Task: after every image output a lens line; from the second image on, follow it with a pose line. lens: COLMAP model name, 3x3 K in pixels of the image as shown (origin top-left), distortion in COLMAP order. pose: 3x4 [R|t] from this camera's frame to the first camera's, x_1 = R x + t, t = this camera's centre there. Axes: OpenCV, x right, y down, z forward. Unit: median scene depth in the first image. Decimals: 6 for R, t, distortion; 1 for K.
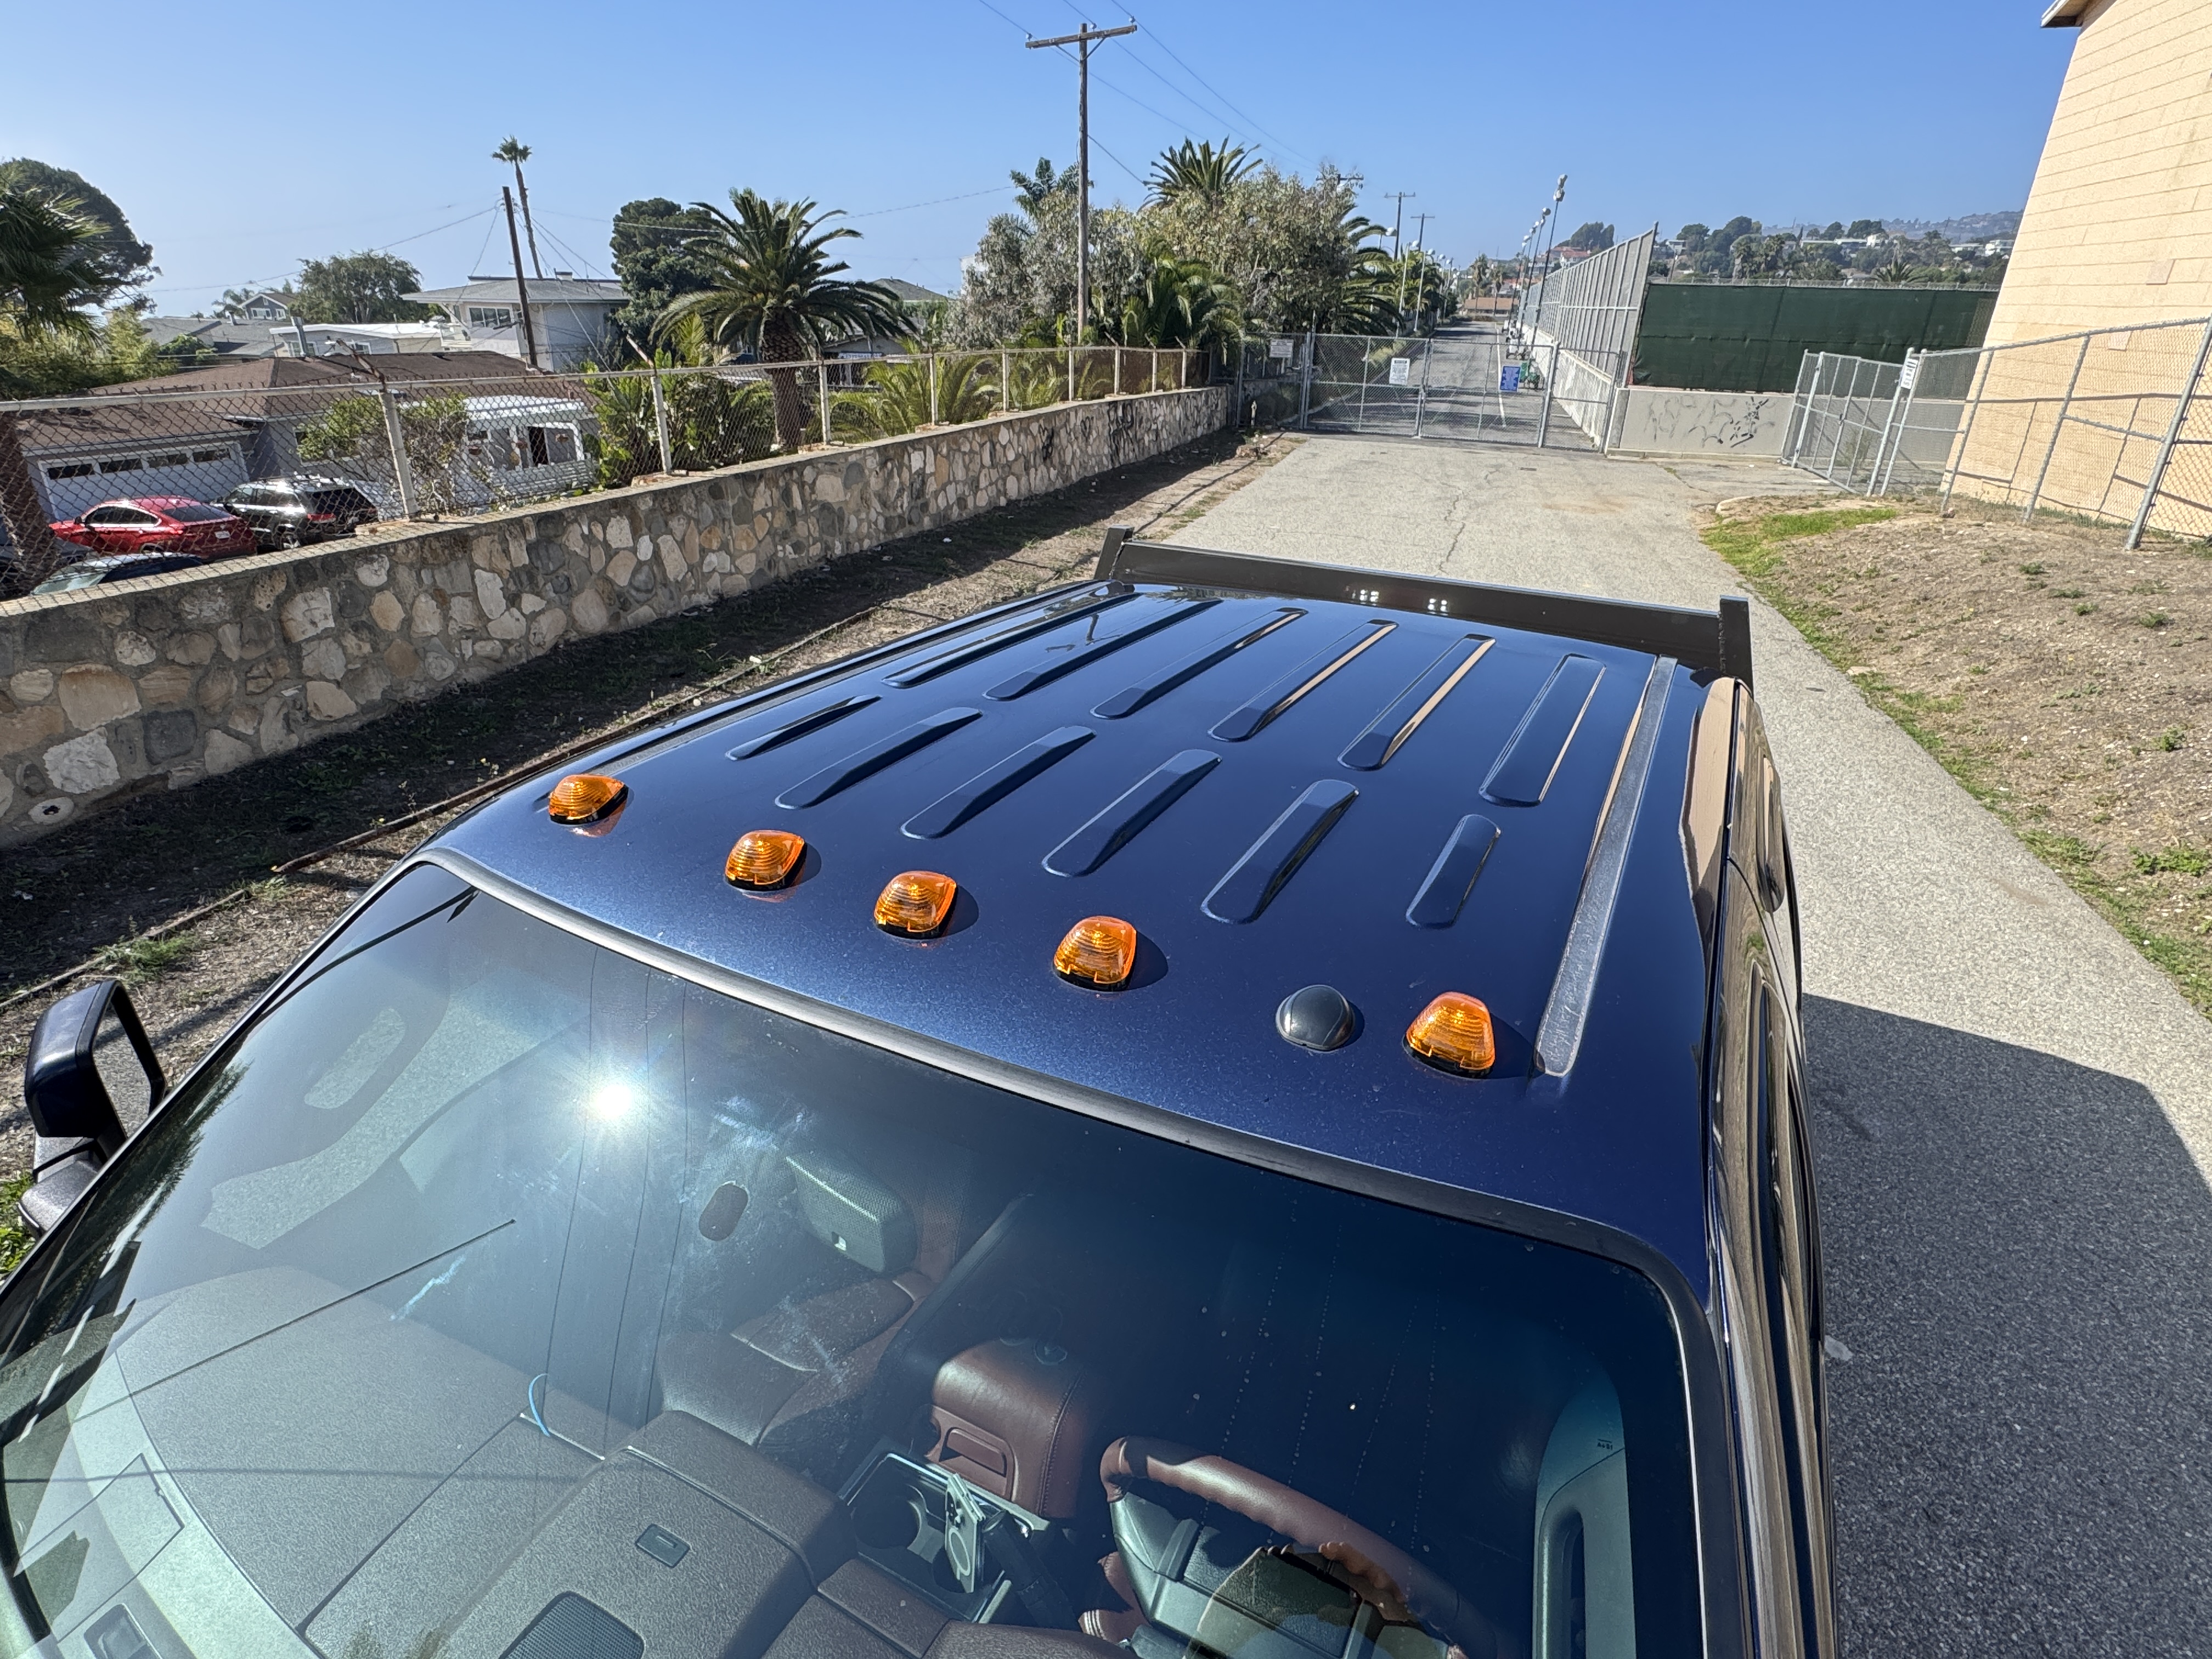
lens RADIAL K [[1176.0, 0, 1101.5], [0, 1176.0, 826.2], [0, 0, 1]] dist [-0.000585, 0.000249]
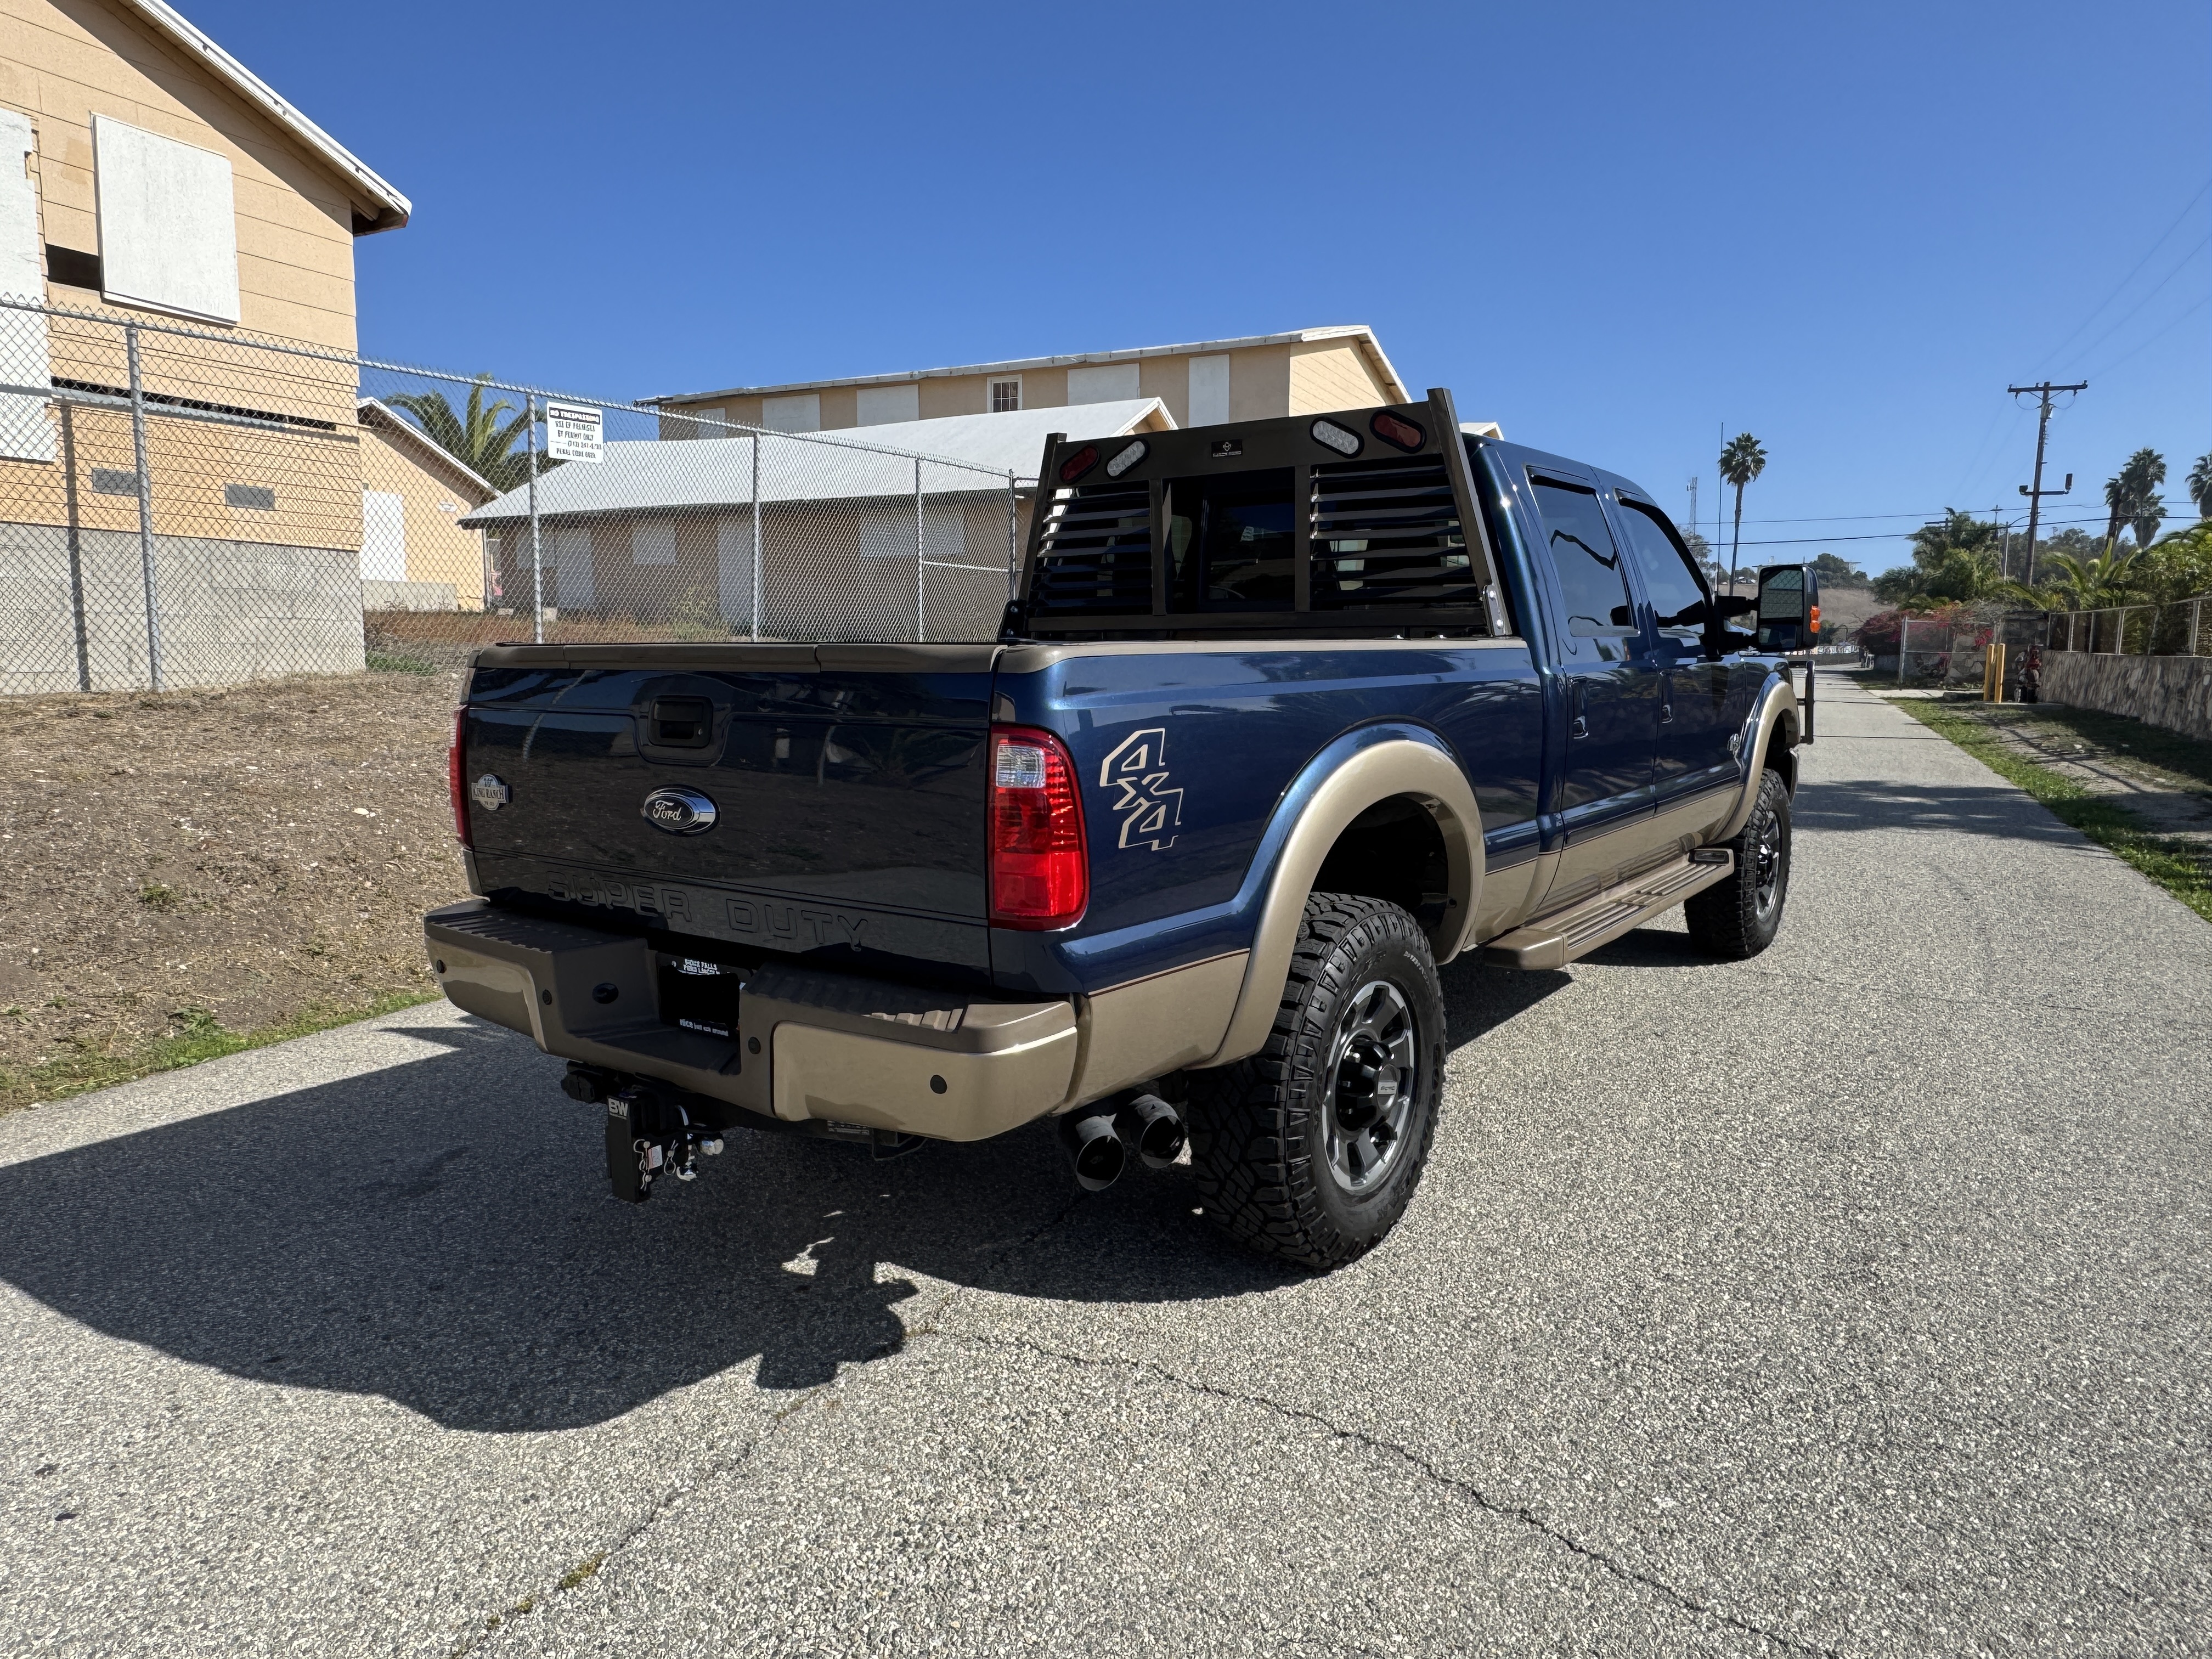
lens RADIAL K [[1444.0, 0, 1100.9], [0, 1444.0, 838.3], [0, 0, 1]] dist [0.000850, -0.002763]
pose [[-0.986949, -0.044990, 0.154622, 0.010026], [0.041656, 0.856176, 0.515002, -0.064499], [-0.155554, 0.514722, -0.843128, 0.256638]]
